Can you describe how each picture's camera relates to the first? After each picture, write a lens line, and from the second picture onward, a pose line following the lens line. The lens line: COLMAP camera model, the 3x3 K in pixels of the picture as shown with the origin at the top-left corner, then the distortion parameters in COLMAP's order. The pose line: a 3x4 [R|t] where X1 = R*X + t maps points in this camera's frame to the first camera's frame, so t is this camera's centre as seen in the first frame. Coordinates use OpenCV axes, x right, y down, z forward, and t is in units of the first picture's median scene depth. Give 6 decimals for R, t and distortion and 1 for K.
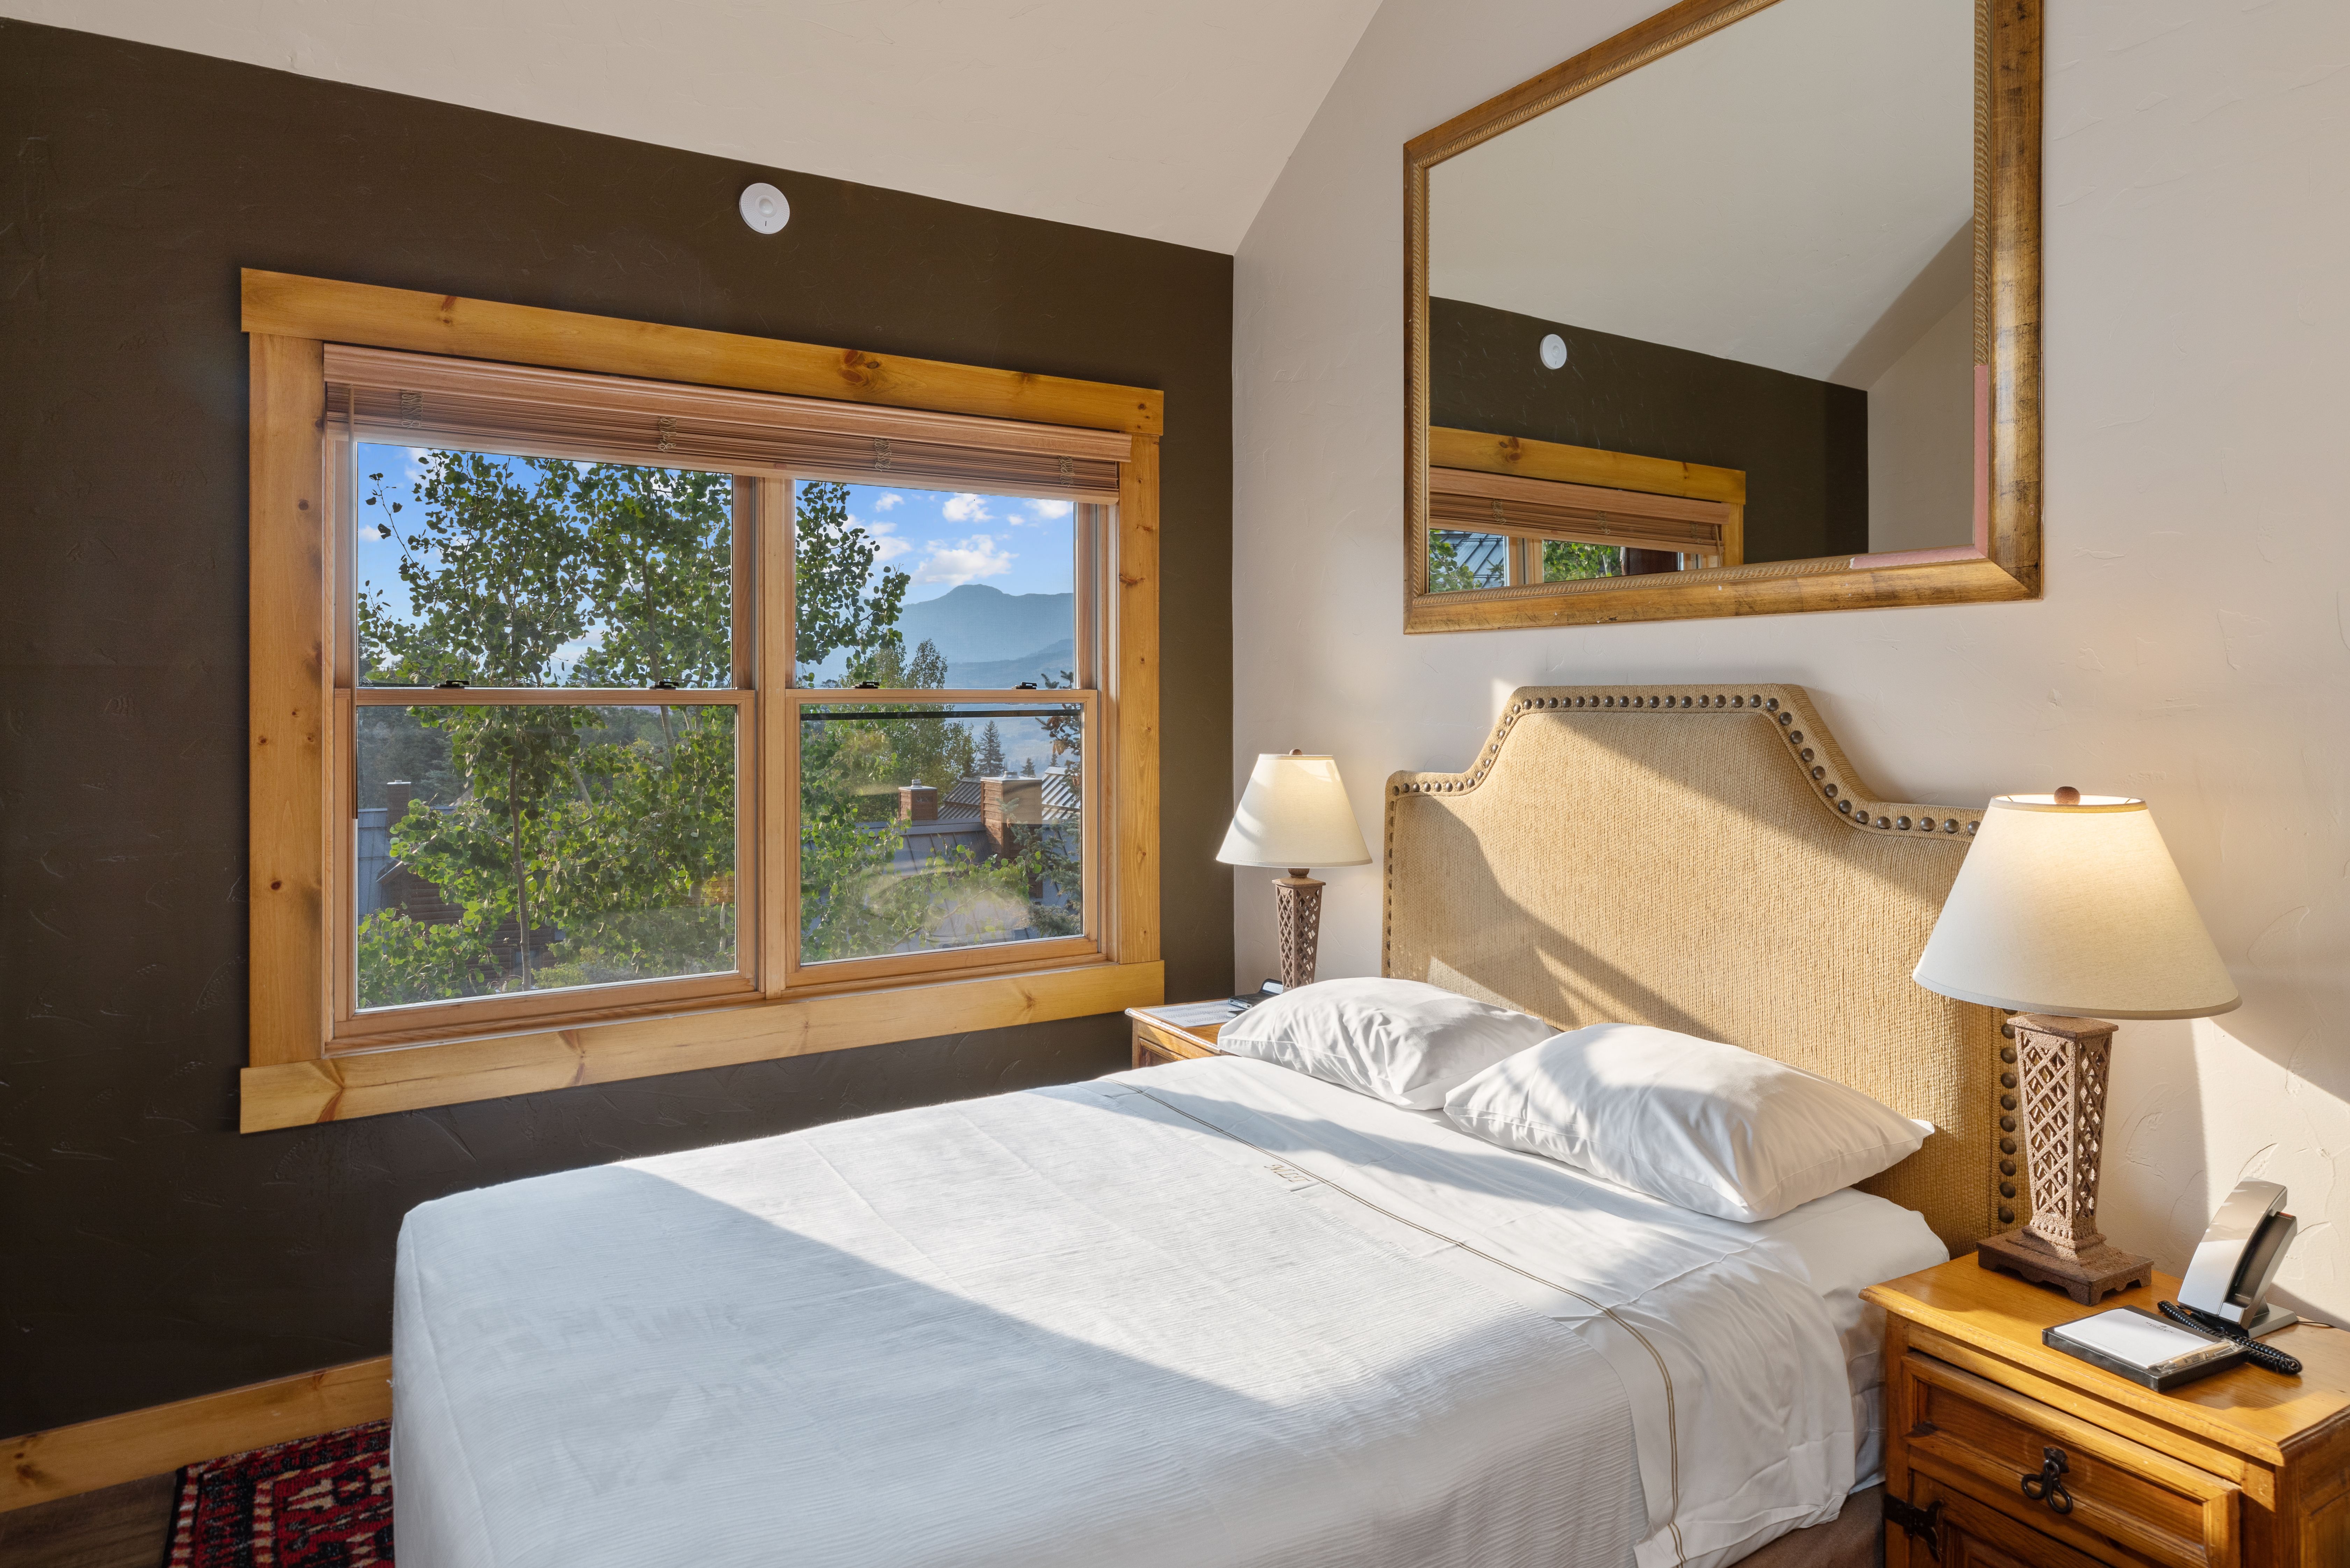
lens RADIAL K [[1350.2, 0, 1176.1], [0, 1350.2, 708.3], [0, 0, 1]] dist [0.000226, 0.000042]
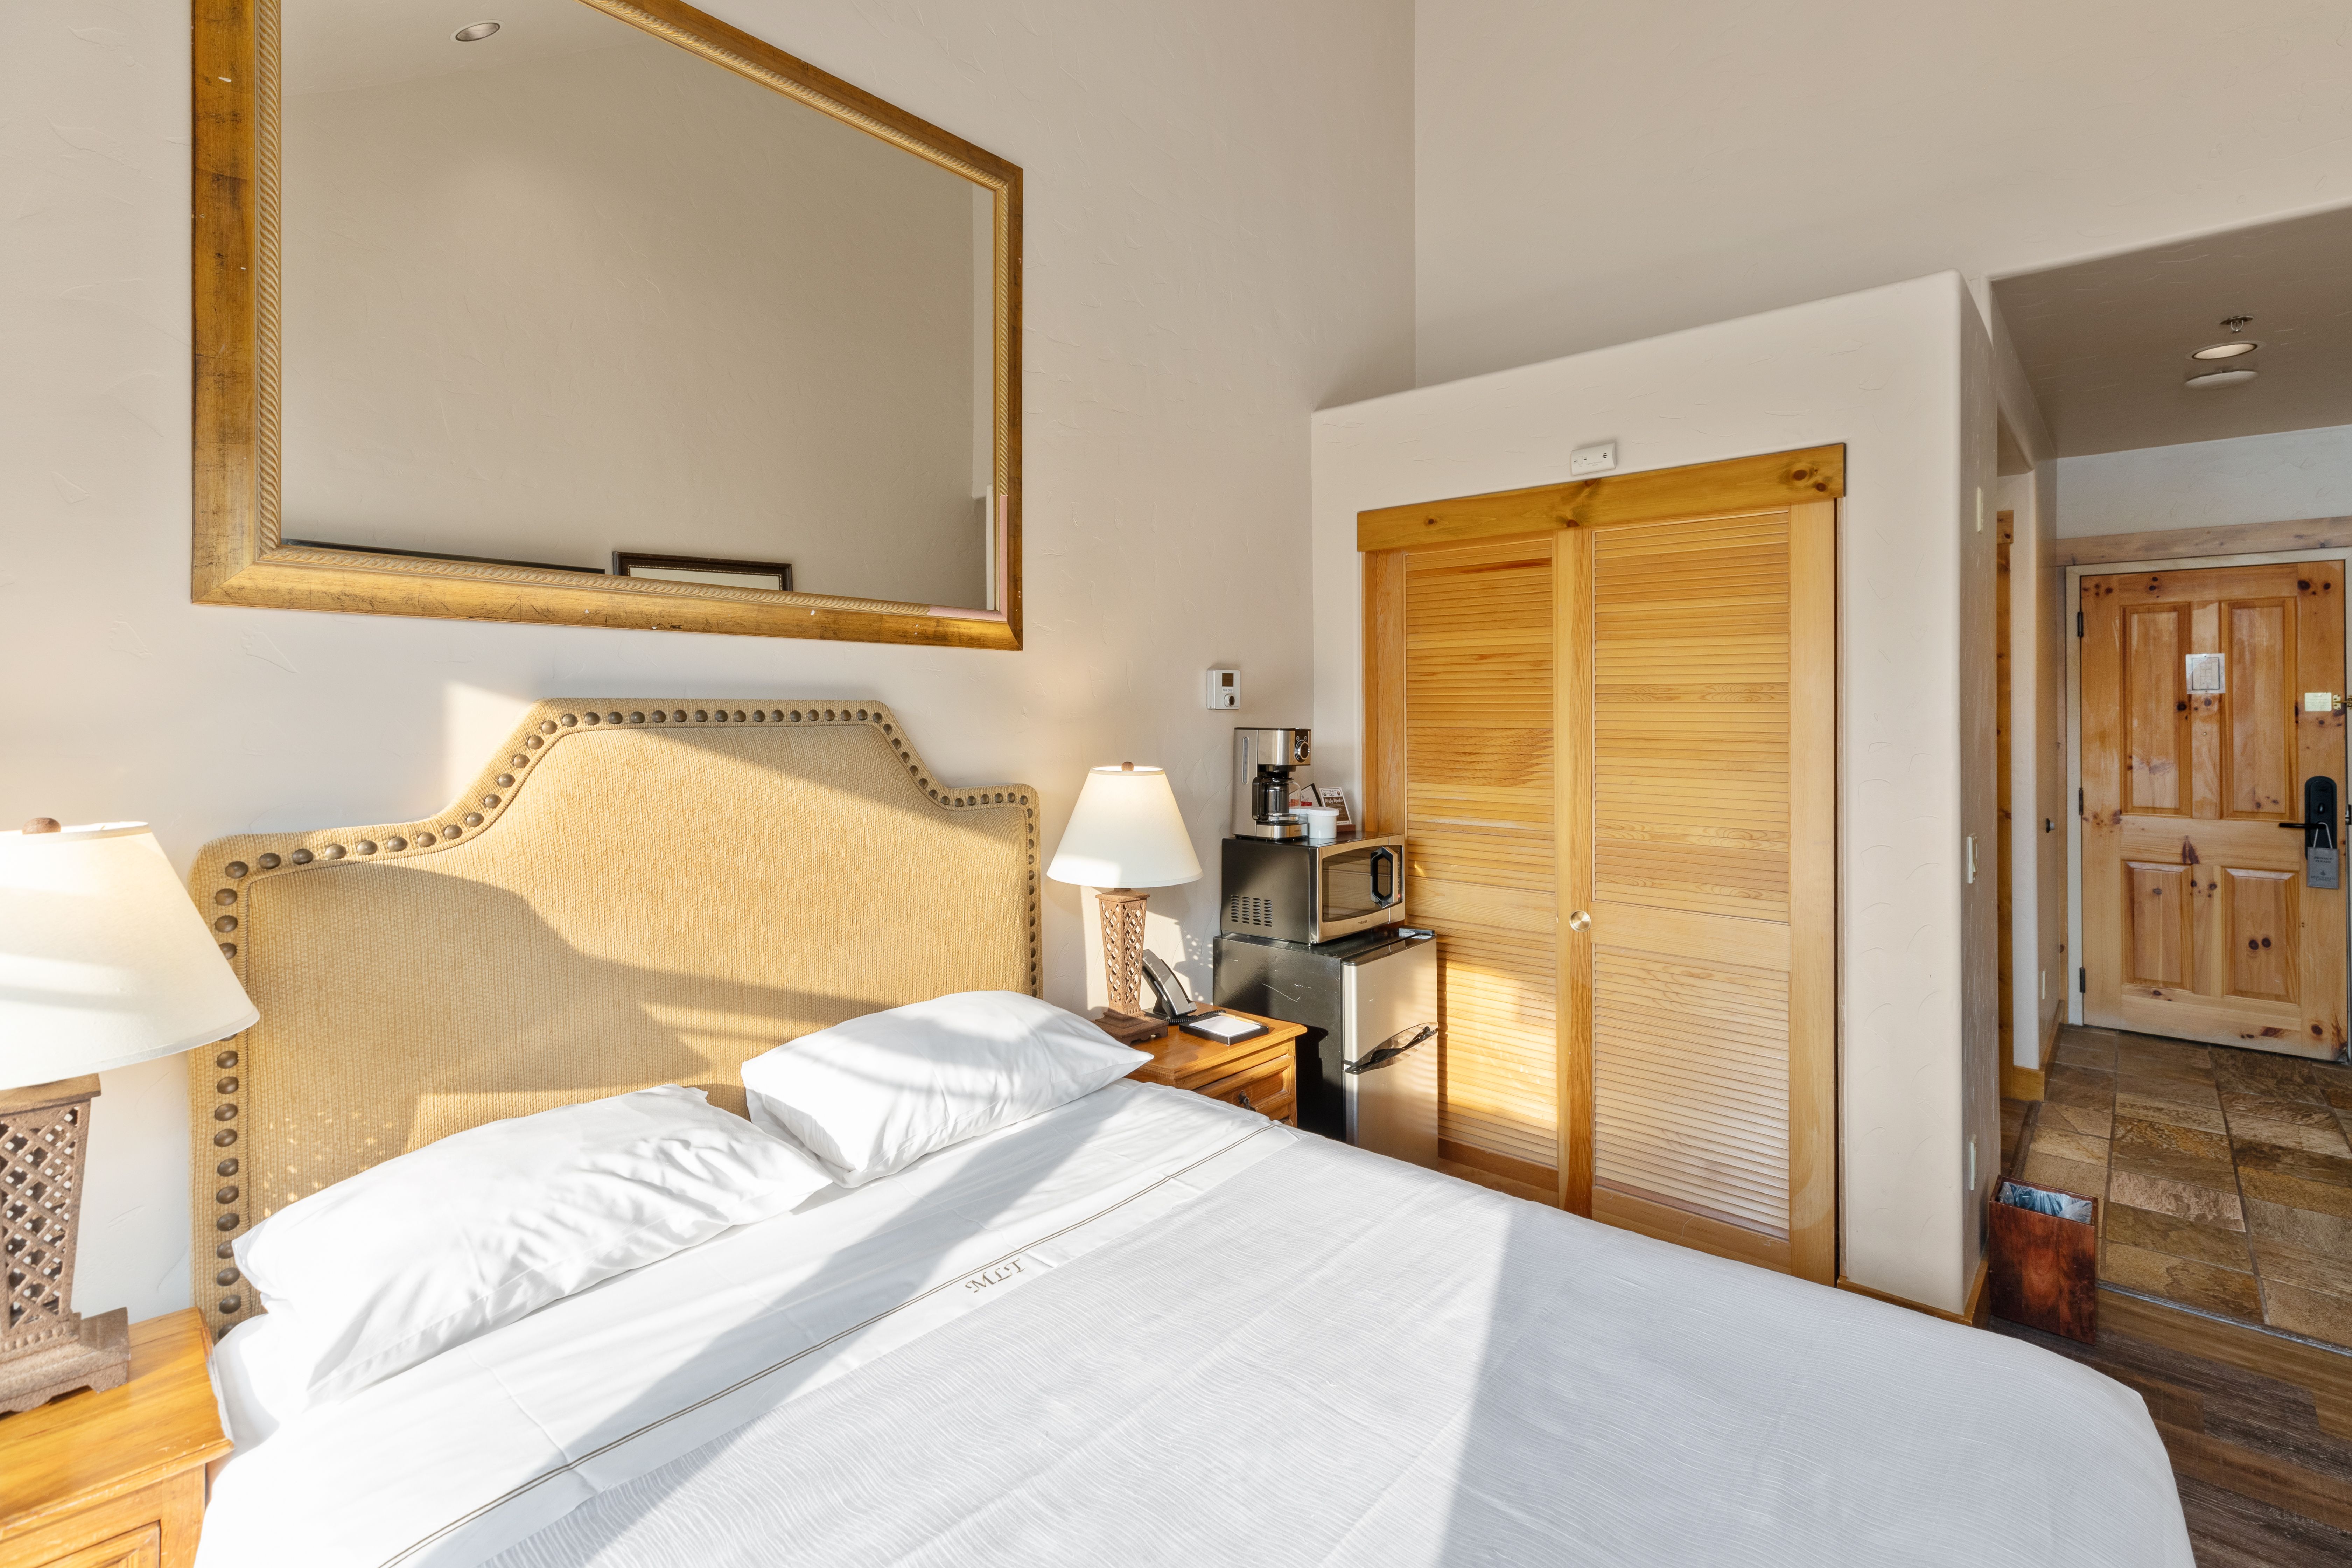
lens RADIAL K [[1076.1, 0, 1176.3], [0, 1076.1, 696.7], [0, 0, 1]] dist [0.000086, 0.000298]
pose [[-0.277920, 0.005151, 0.960591, -0.533275], [0.002874, 0.999986, -0.004531, -0.015153], [-0.960600, 0.001502, -0.277930, 0.958268]]
